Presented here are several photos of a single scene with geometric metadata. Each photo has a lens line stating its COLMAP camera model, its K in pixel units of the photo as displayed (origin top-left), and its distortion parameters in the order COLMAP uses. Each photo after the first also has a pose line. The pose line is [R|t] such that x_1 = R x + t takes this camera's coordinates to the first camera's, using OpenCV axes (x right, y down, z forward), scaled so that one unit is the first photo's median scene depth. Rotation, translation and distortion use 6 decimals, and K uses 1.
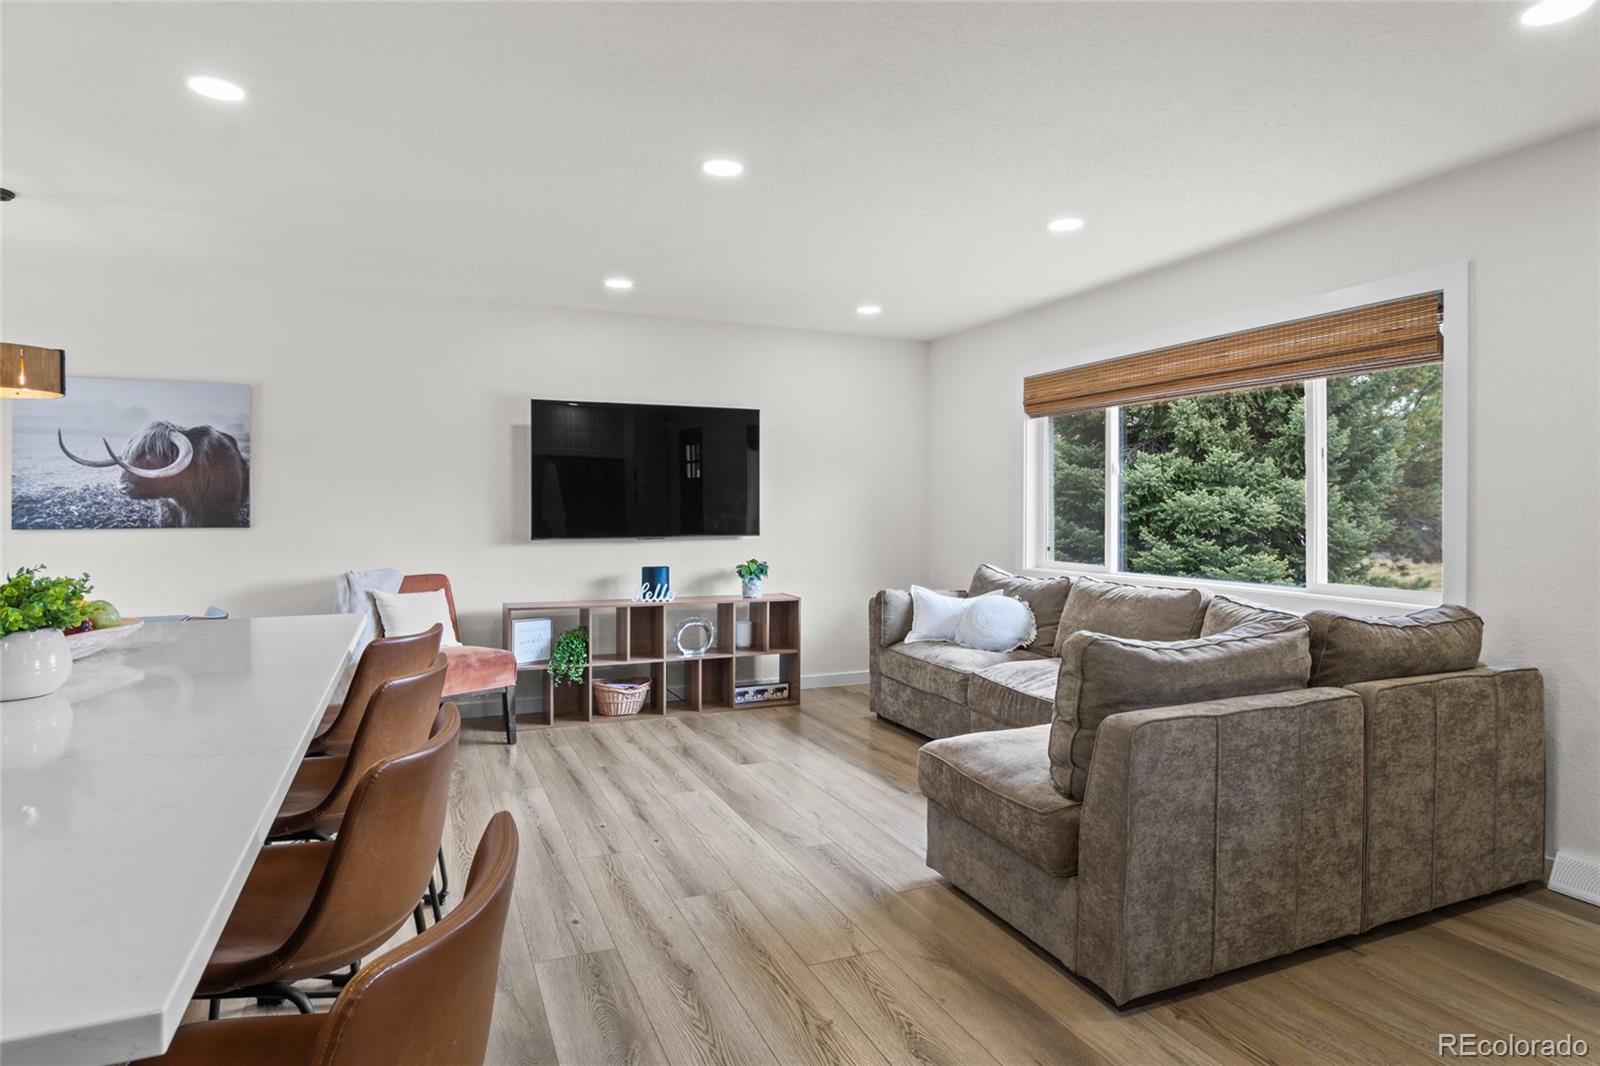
lens RADIAL K [[875.1, 0, 798.3], [0, 875.1, 496.9], [0, 0, 1]] dist [-0.028560, 0.005993]
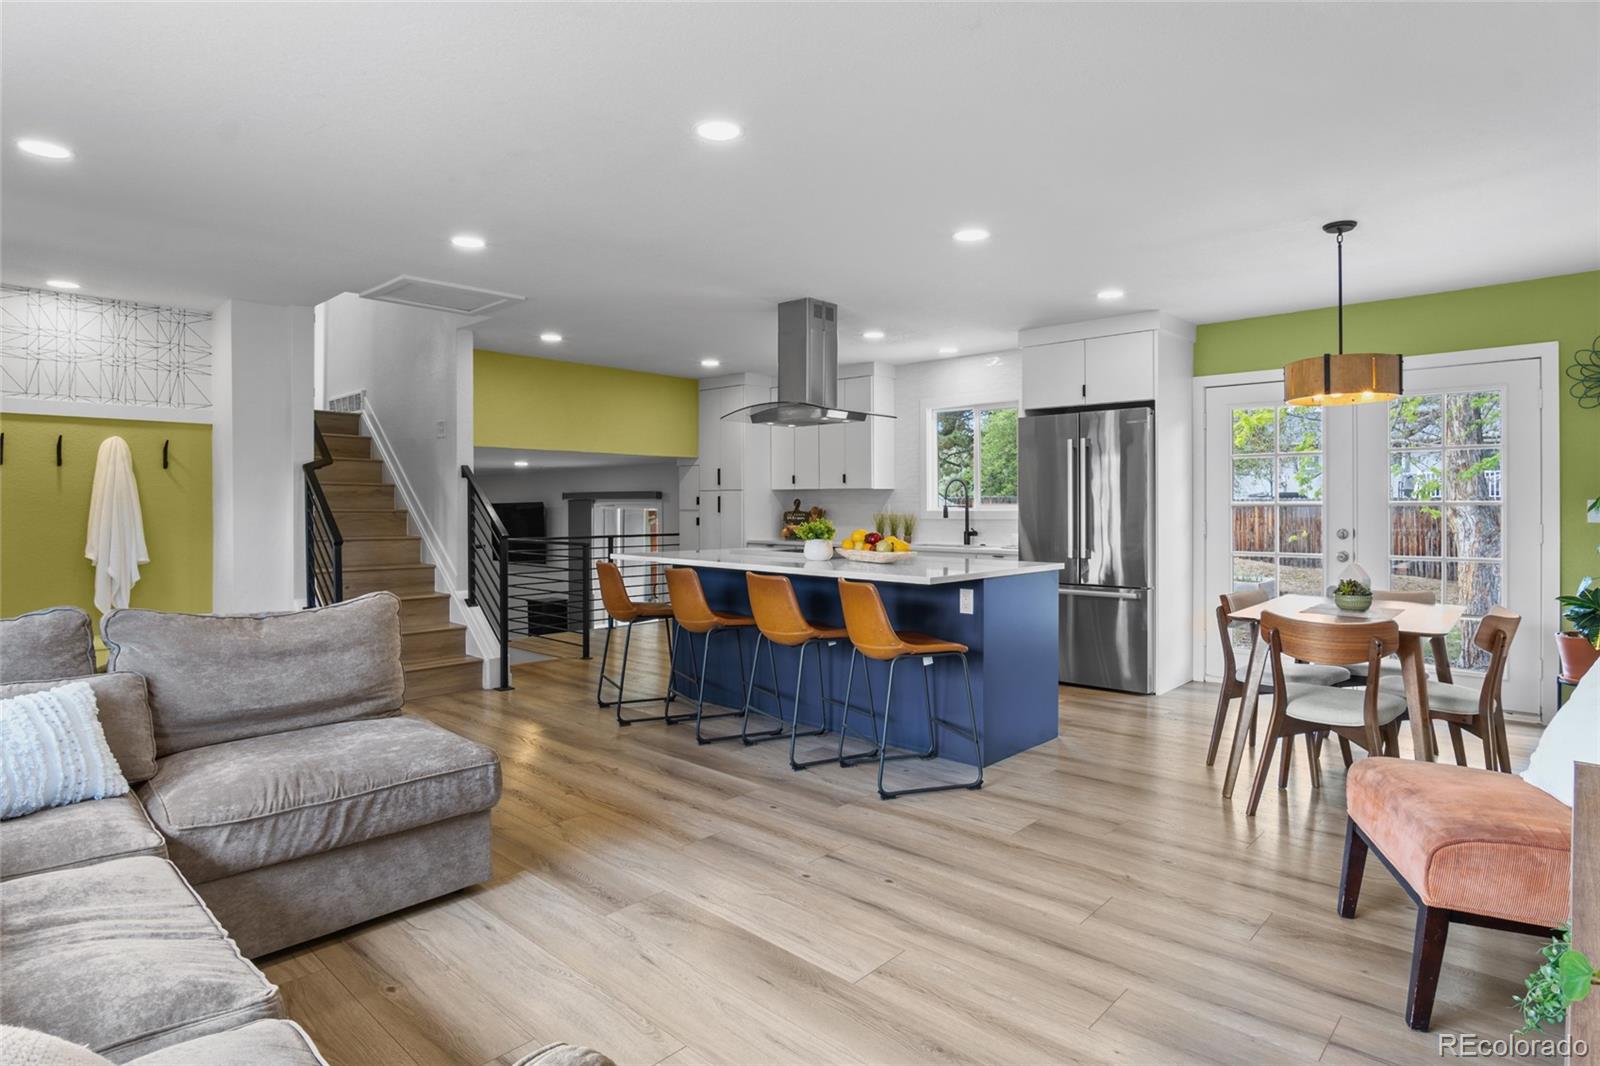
lens RADIAL K [[875.1, 0, 776.1], [0, 875.1, 505.6], [0, 0, 1]] dist [-0.028560, 0.005993]
pose [[-0.928848, 0.000308, -0.370462, 0.141236], [0.003263, 0.999968, -0.007349, 0.019417], [0.370447, -0.008035, -0.928819, 1.335033]]
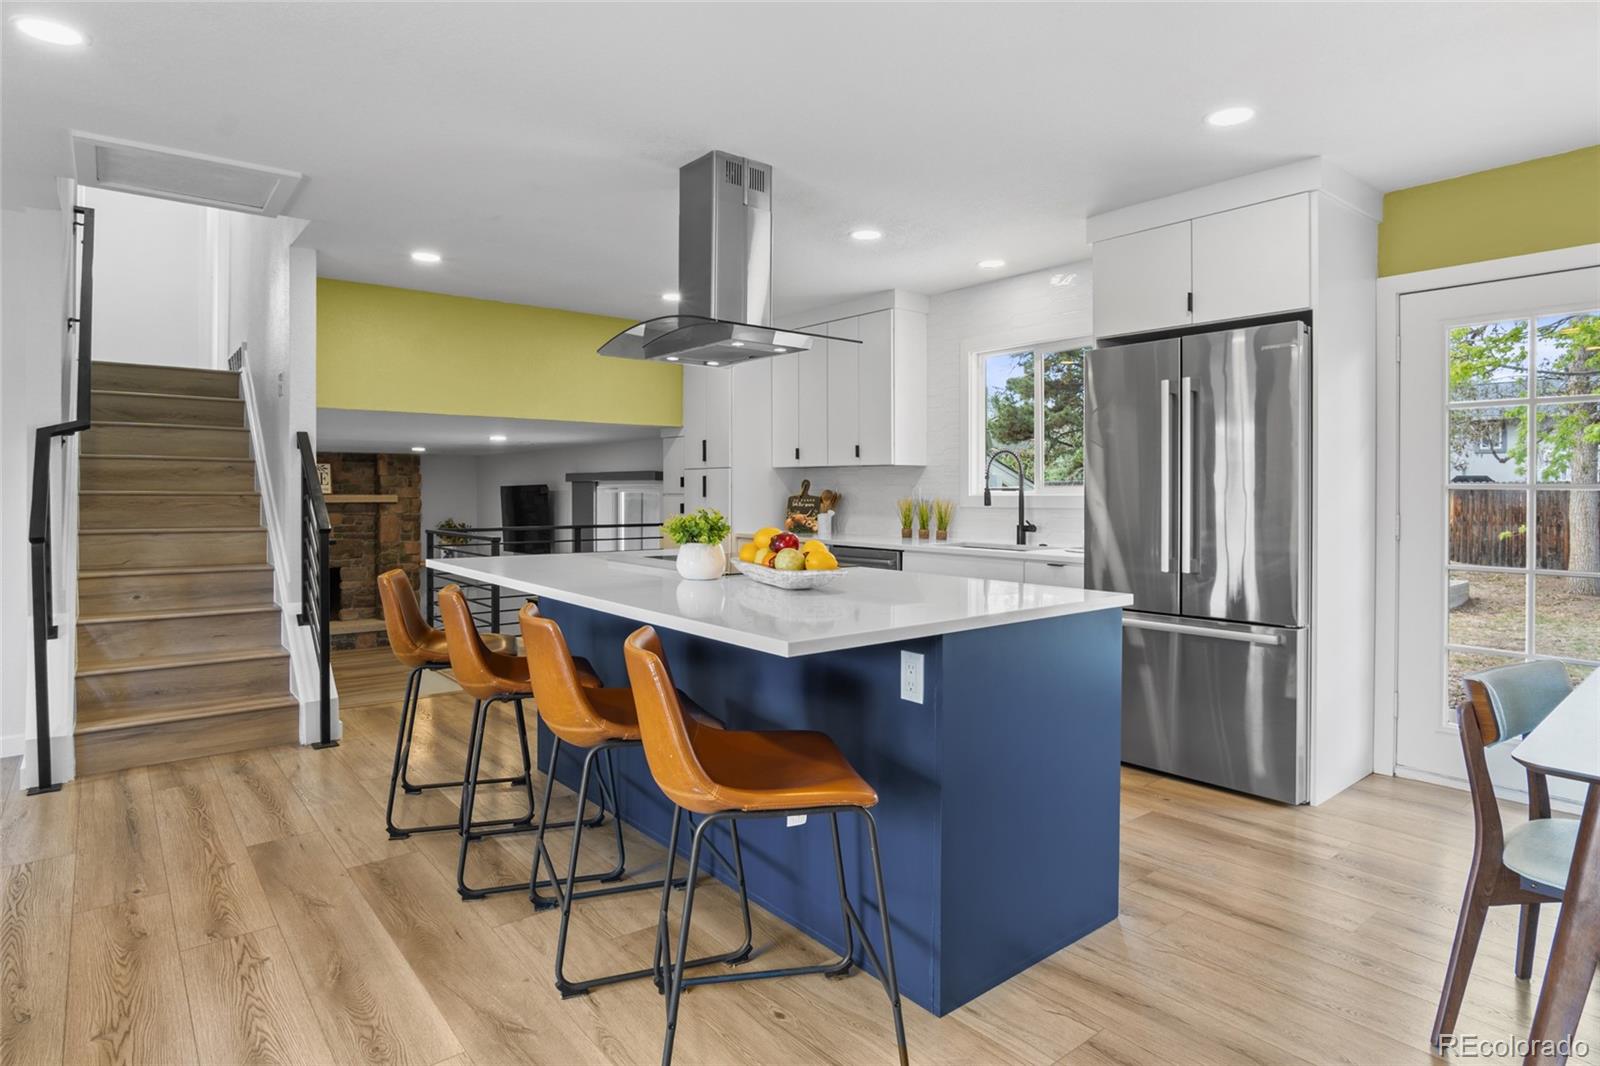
lens RADIAL K [[875.1, 0, 778.8], [0, 875.1, 496.9], [0, 0, 1]] dist [-0.028560, 0.005993]
pose [[-0.969757, 0.000549, -0.244073, -0.209497], [0.000627, 1.000000, -0.000245, 0.020169], [0.244073, -0.000390, -0.969757, 0.977294]]
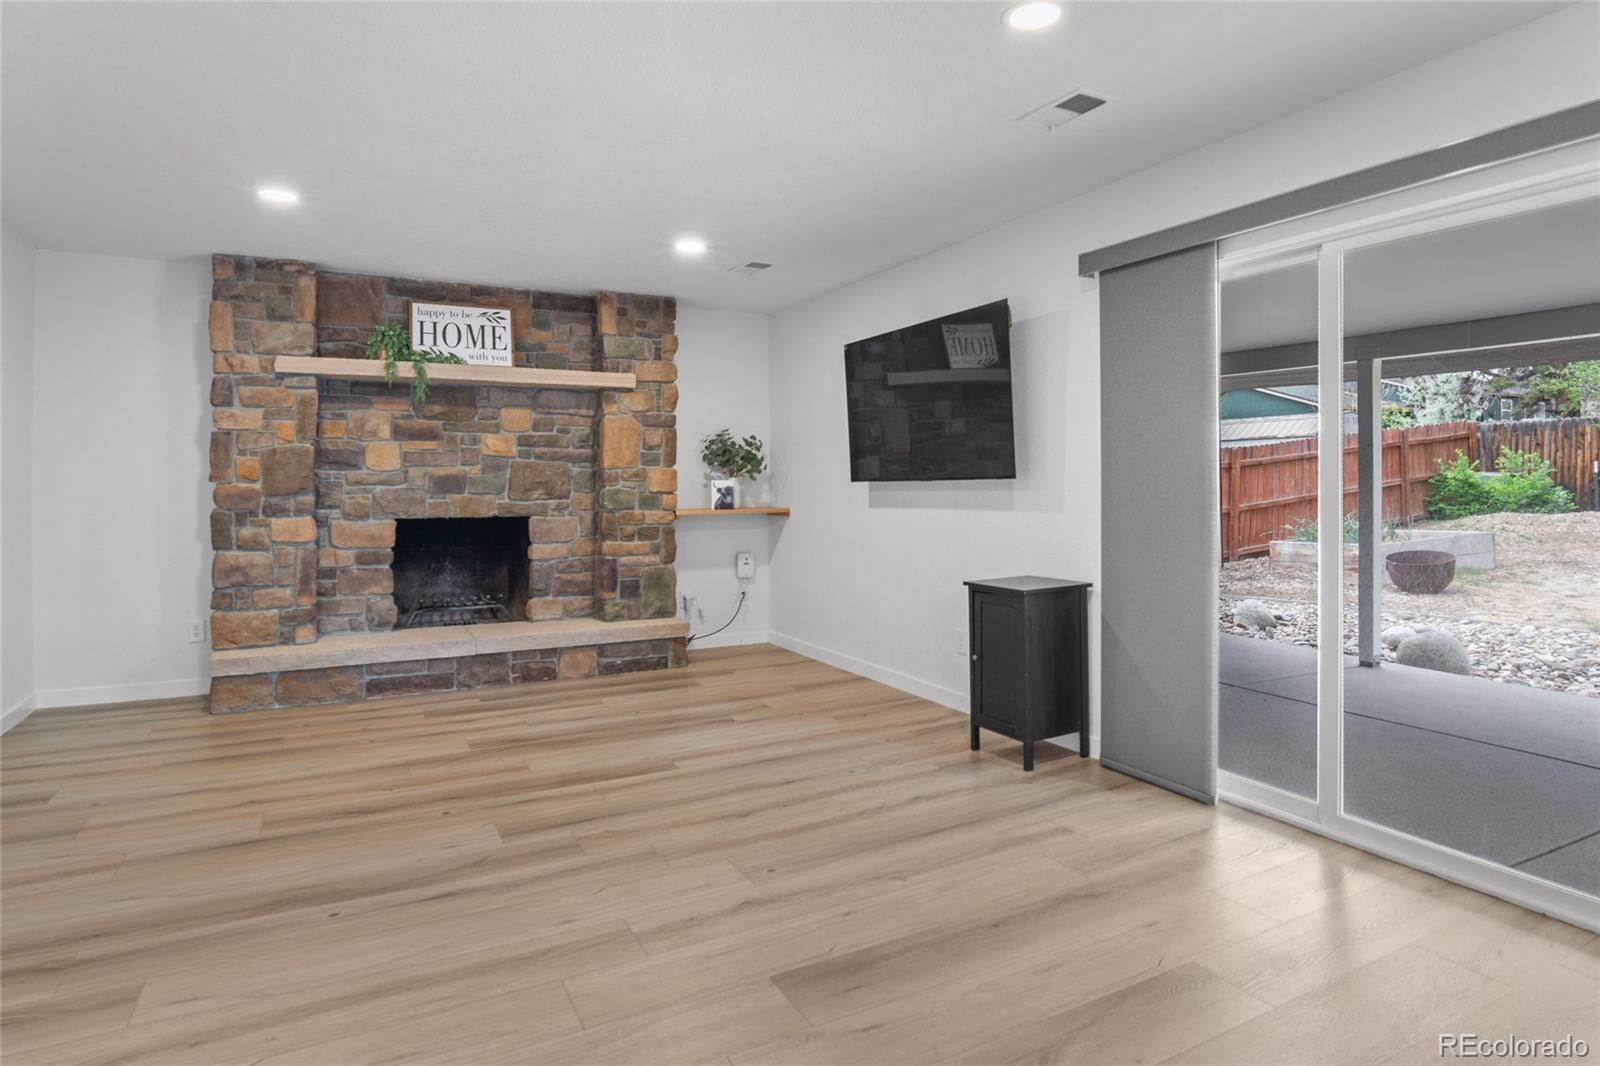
lens RADIAL K [[875.1, 0, 787.6], [0, 875.1, 480.2], [0, 0, 1]] dist [-0.028560, 0.005993]
pose [[-0.997747, 0.003386, -0.067010, 0.133699], [0.004118, 0.999933, -0.010789, 0.195714], [0.066969, -0.011041, -0.997694, -0.552929]]
